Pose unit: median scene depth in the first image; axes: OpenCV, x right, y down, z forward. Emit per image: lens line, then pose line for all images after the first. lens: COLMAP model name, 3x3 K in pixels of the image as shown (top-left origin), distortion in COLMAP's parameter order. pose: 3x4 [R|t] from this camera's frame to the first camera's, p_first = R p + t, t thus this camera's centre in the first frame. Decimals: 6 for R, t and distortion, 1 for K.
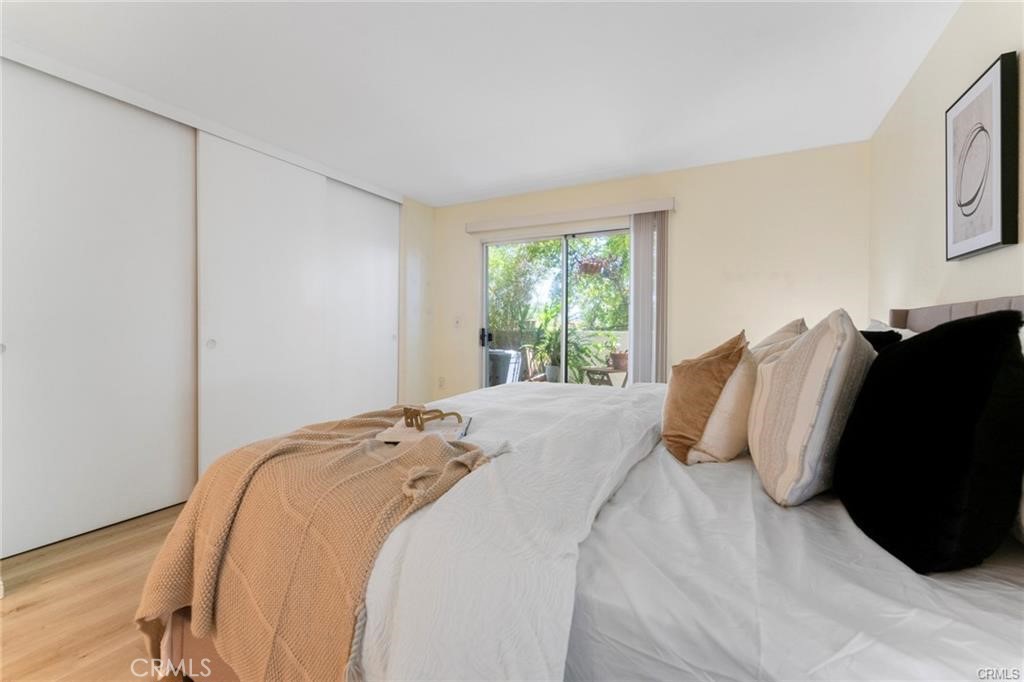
lens RADIAL K [[410.3, 0, 514.6], [0, 410.3, 320.0], [0, 0, 1]] dist [0.000093, 0.000003]
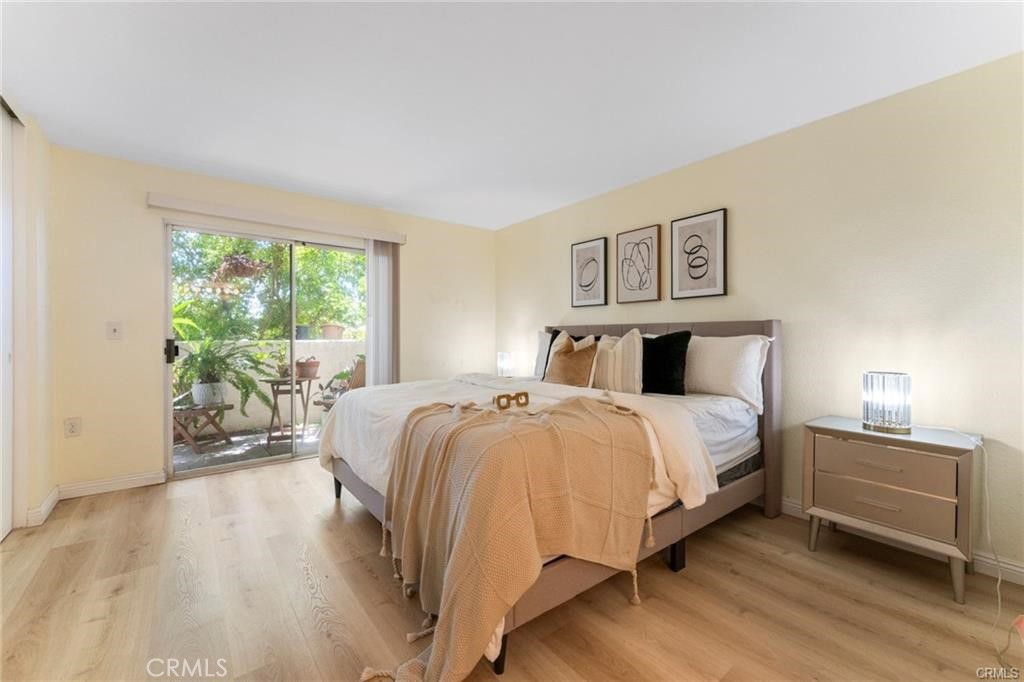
lens RADIAL K [[408.9, 0, 508.3], [0, 408.9, 346.4], [0, 0, 1]] dist [0.000085, -0.000053]
pose [[0.409659, -0.030544, 0.911727, -0.630126], [-0.007625, 0.999290, 0.036904, 0.001841], [-0.912207, -0.022070, 0.409135, 0.165010]]
